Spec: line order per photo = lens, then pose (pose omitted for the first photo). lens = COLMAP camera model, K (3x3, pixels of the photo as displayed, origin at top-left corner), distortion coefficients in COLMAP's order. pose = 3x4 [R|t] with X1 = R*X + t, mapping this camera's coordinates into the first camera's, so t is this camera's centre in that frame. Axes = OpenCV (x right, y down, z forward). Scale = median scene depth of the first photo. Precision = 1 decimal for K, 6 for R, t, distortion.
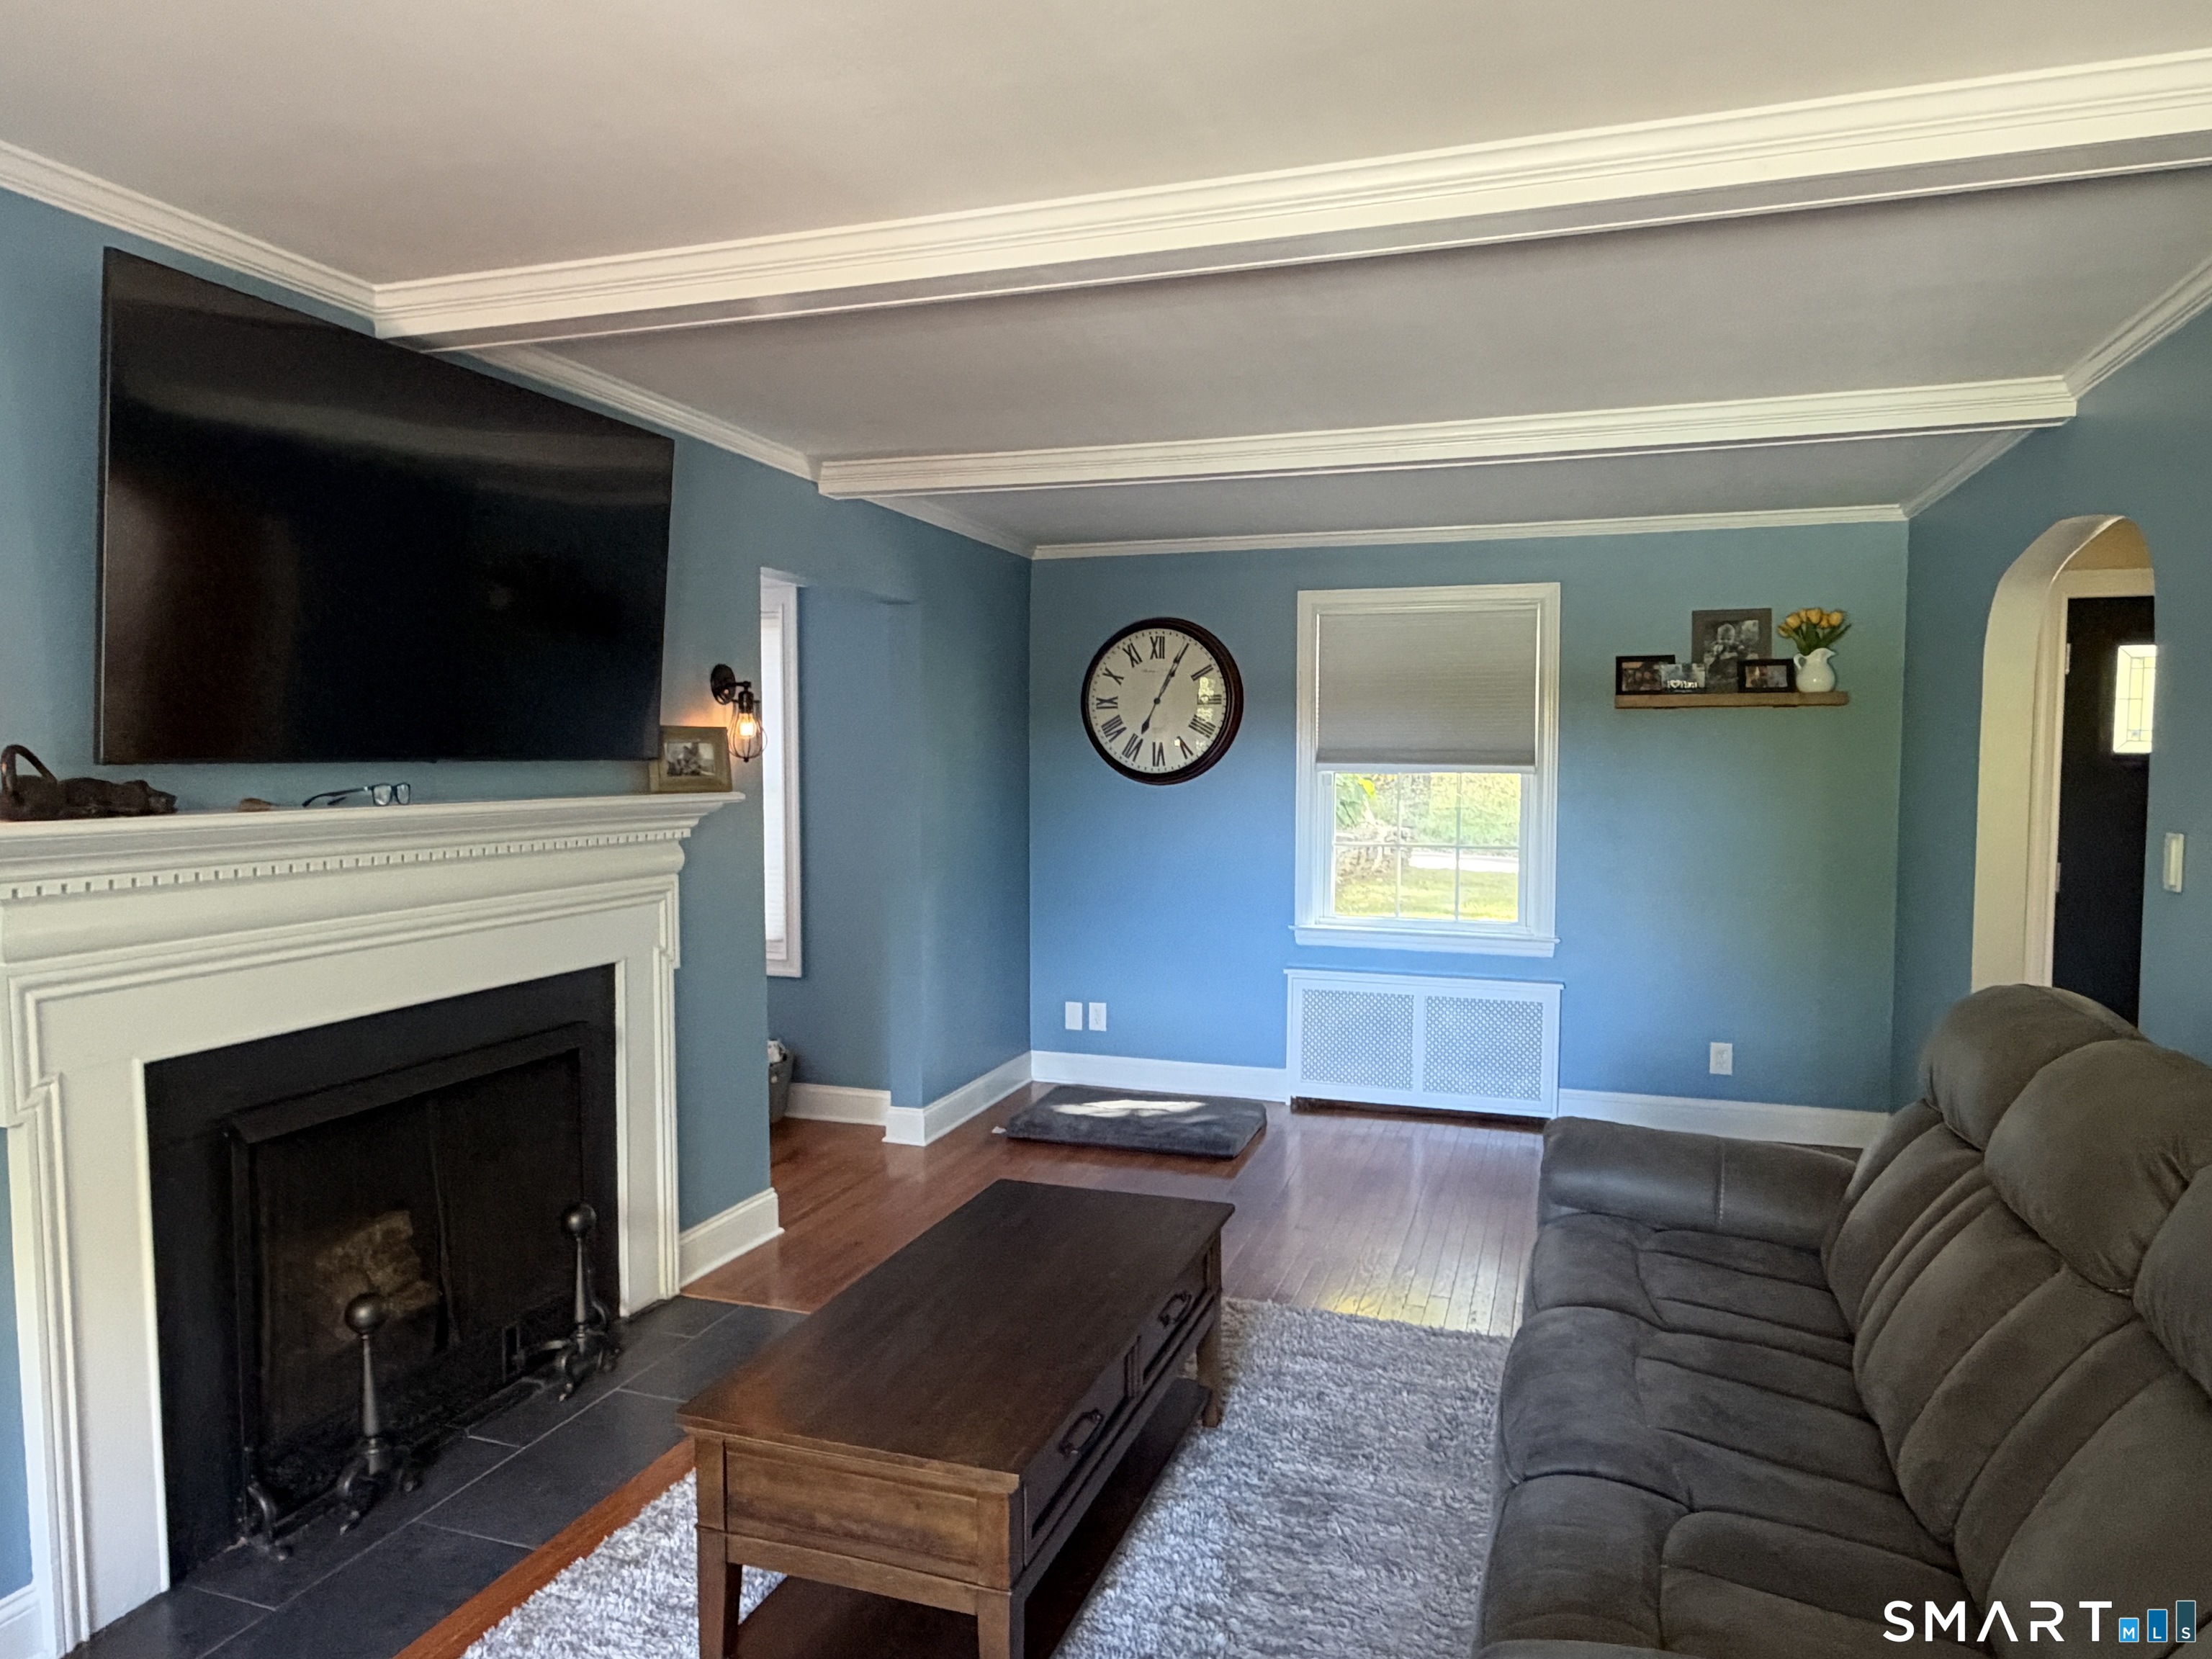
lens RADIAL K [[1405.0, 0, 1105.9], [0, 1405.0, 838.1], [0, 0, 1]] dist [-0.001842, -0.008414]
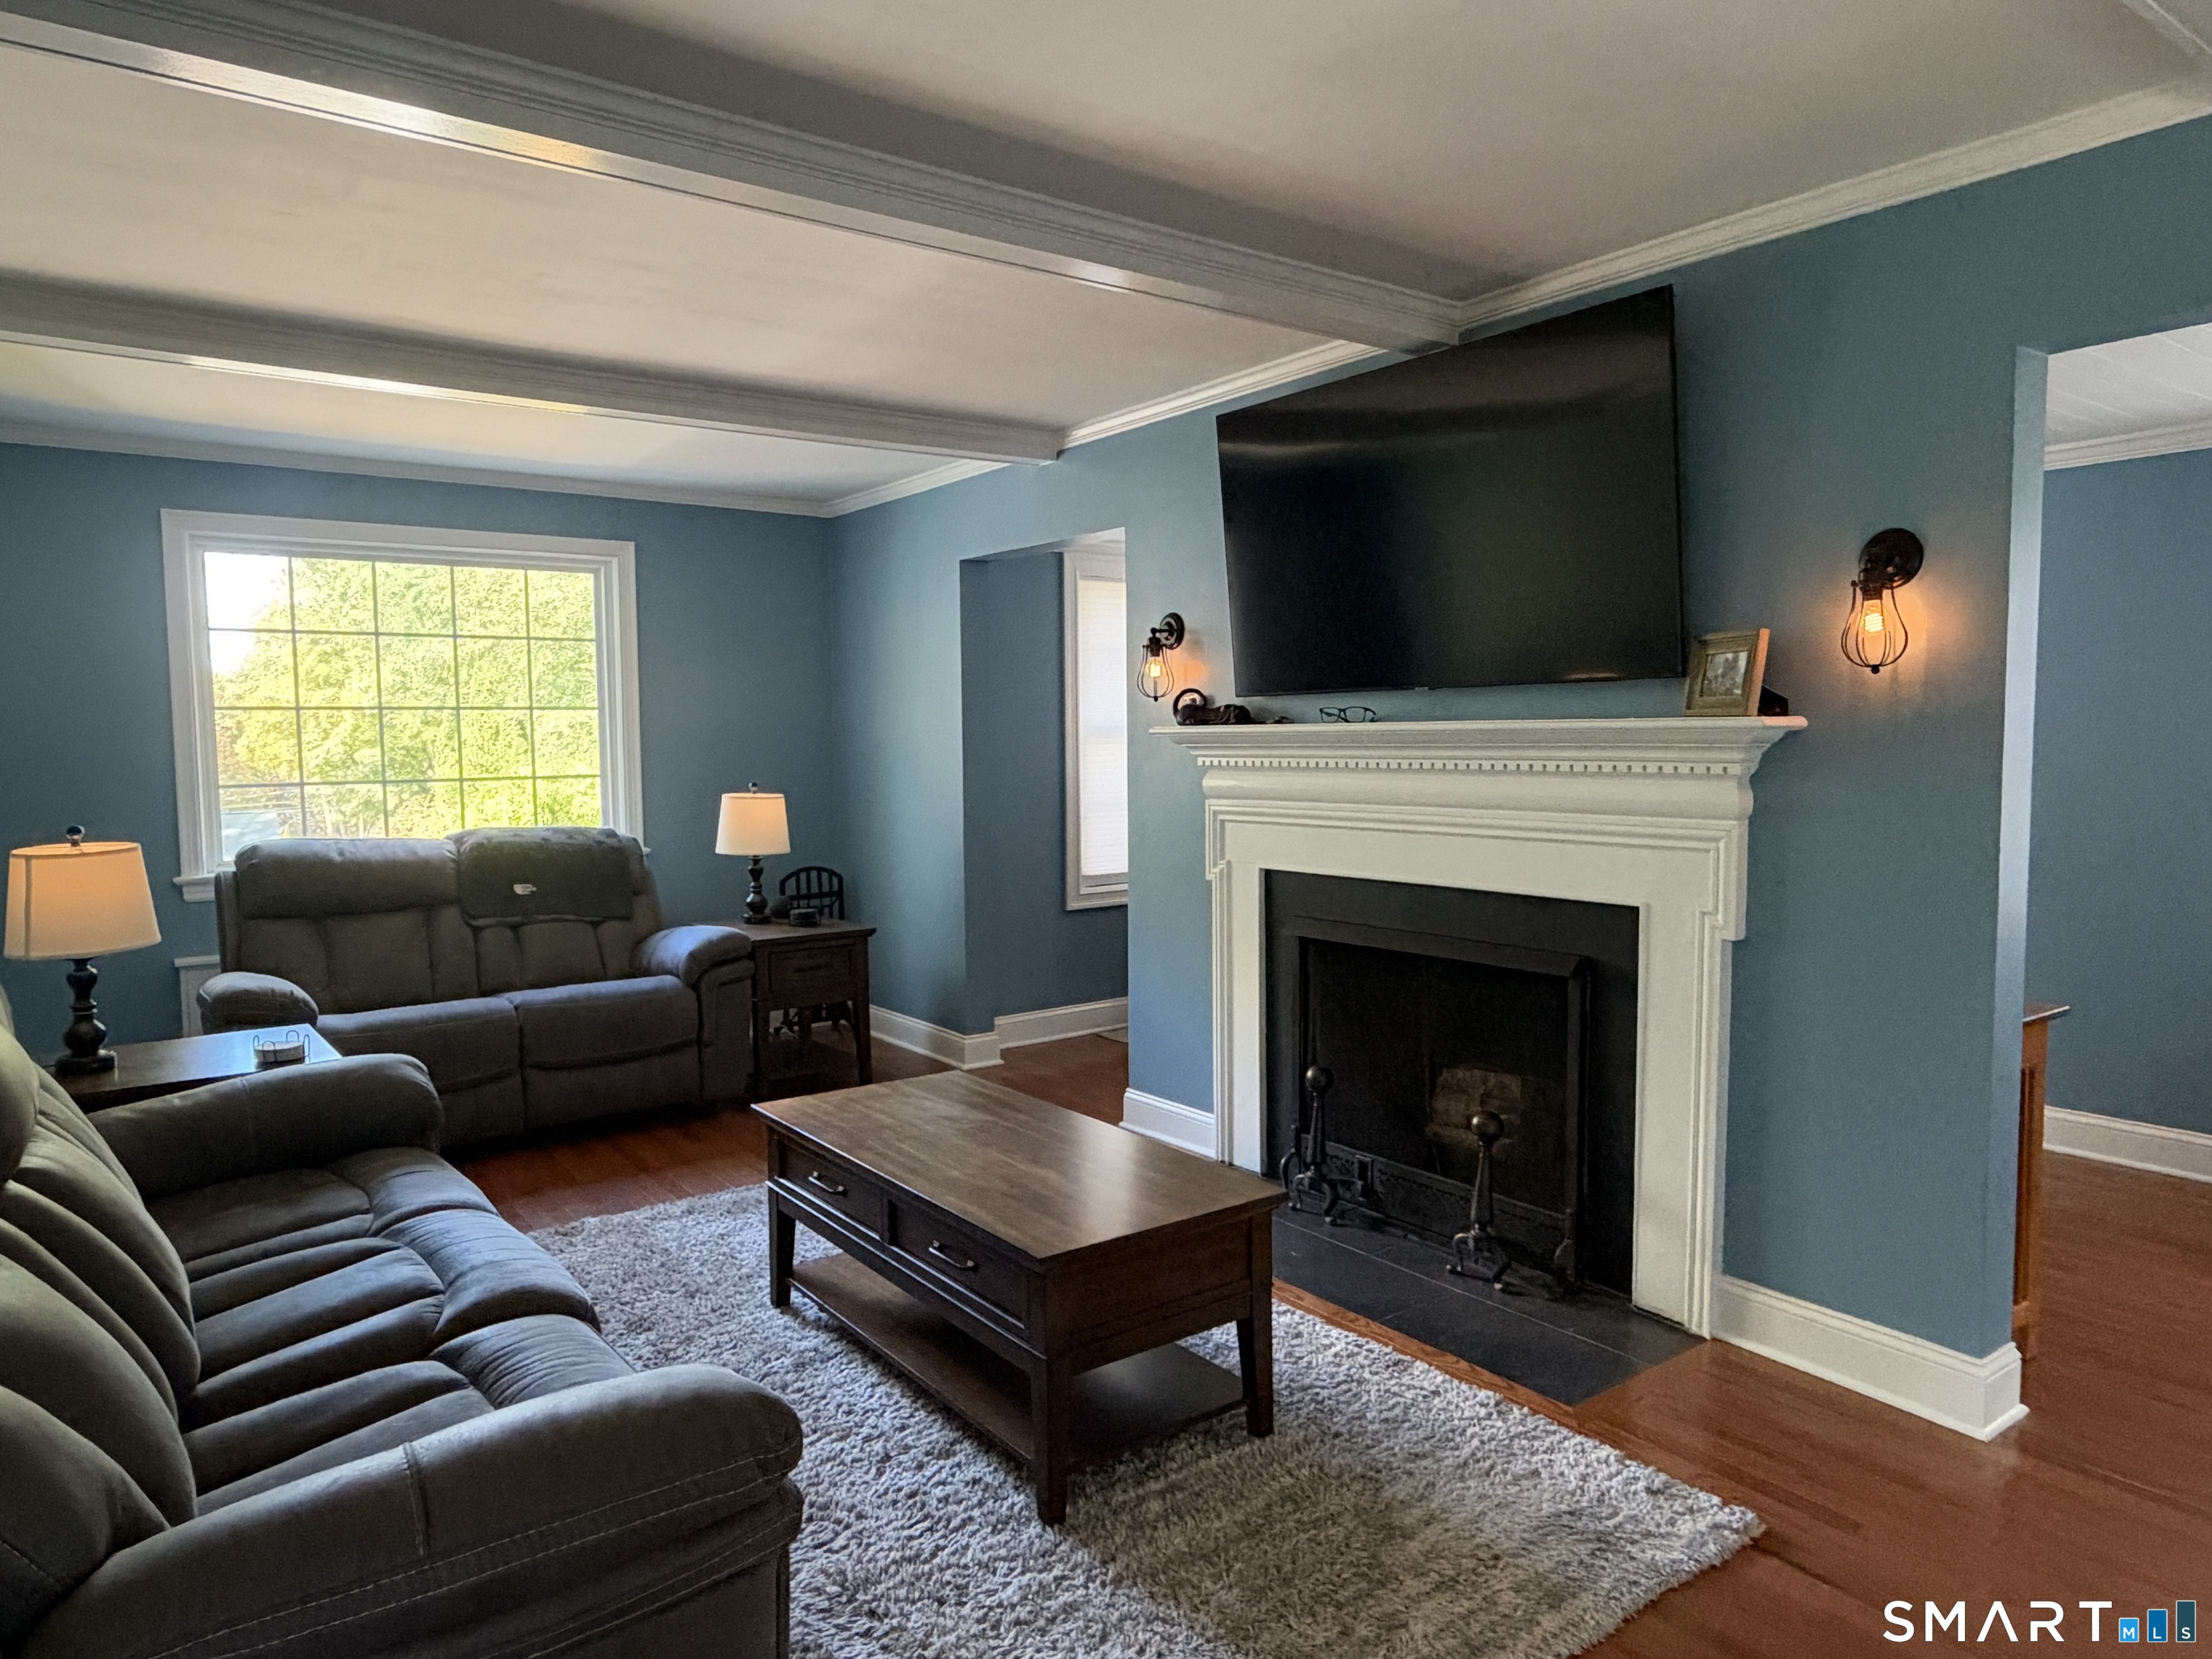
lens RADIAL K [[1405.0, 0, 1100.2], [0, 1405.0, 834.8], [0, 0, 1]] dist [-0.001842, -0.008414]
pose [[-0.570874, 0.064401, -0.818508, 0.576667], [-0.037021, 0.993886, 0.104020, -0.037329], [0.820203, 0.089685, -0.564999, 1.225094]]
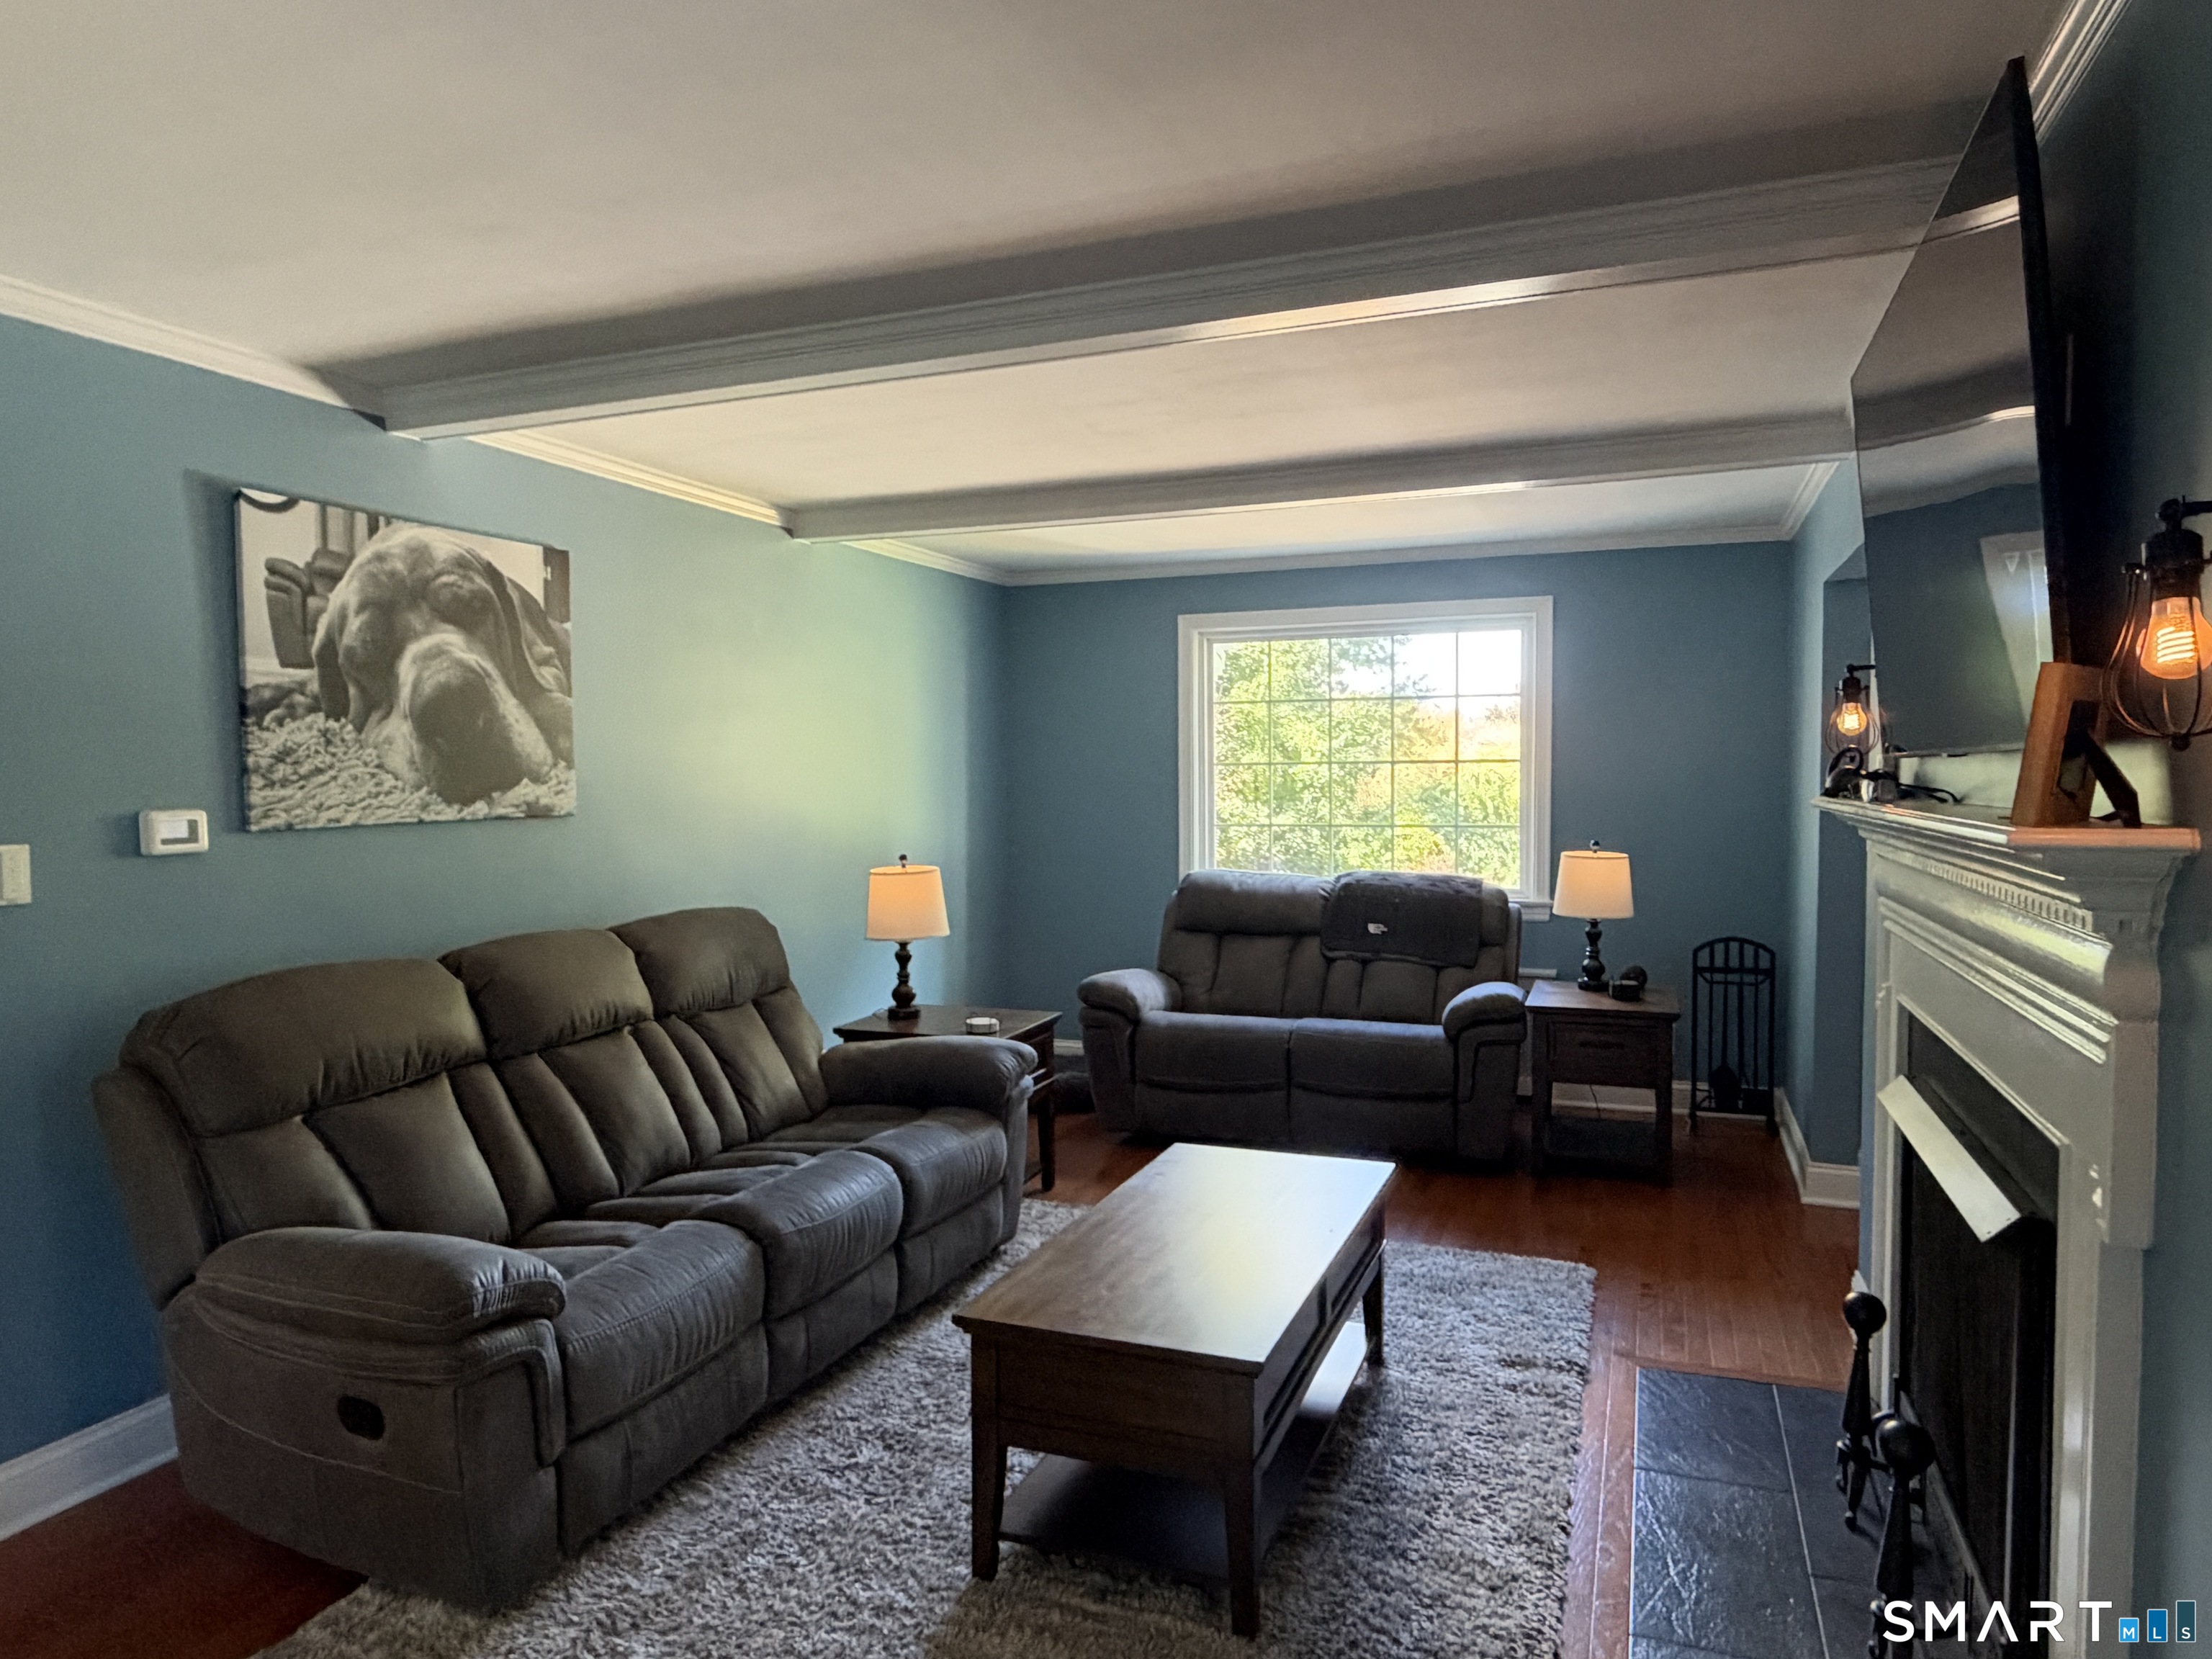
lens RADIAL K [[1405.0, 0, 1101.8], [0, 1405.0, 827.4], [0, 0, 1]] dist [-0.001842, -0.008414]
pose [[-0.999159, 0.003664, 0.040849, -0.228878], [0.007519, 0.995484, 0.094629, -0.089796], [-0.040317, 0.094856, -0.994674, 1.609506]]
